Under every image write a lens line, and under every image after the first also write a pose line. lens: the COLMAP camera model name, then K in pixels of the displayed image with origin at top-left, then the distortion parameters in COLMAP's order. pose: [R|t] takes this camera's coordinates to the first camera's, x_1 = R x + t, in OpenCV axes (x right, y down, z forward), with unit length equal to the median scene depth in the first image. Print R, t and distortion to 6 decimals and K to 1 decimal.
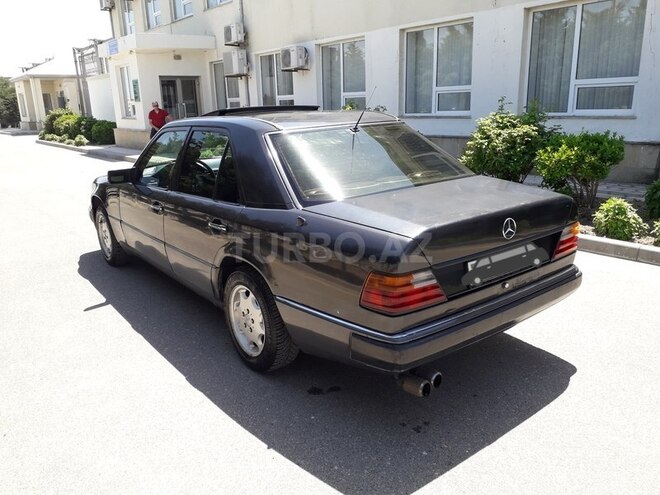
lens RADIAL K [[525.6, 0, 330.0], [0, 525.6, 247.5], [0, 0, 1]] dist [-0.004914, -0.006537]
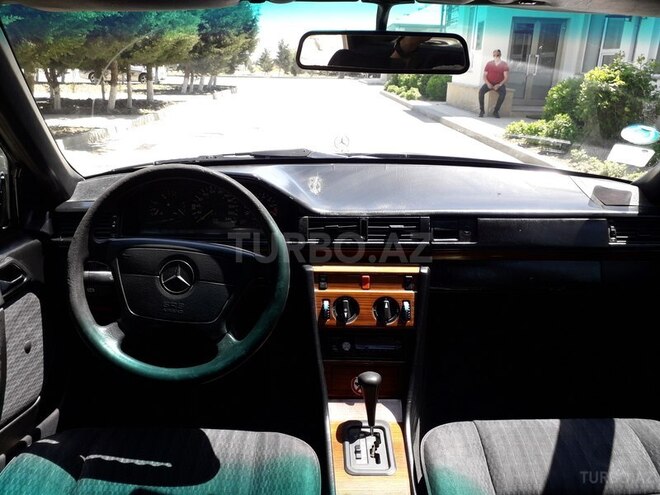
lens RADIAL K [[525.6, 0, 330.0], [0, 525.6, 247.5], [0, 0, 1]] dist [-0.004914, -0.006537]
pose [[0.795784, 0.240487, -0.555783, -0.032832], [-0.202222, 0.970614, 0.130438, -0.047855], [0.570819, 0.008591, 0.821031, 0.233293]]
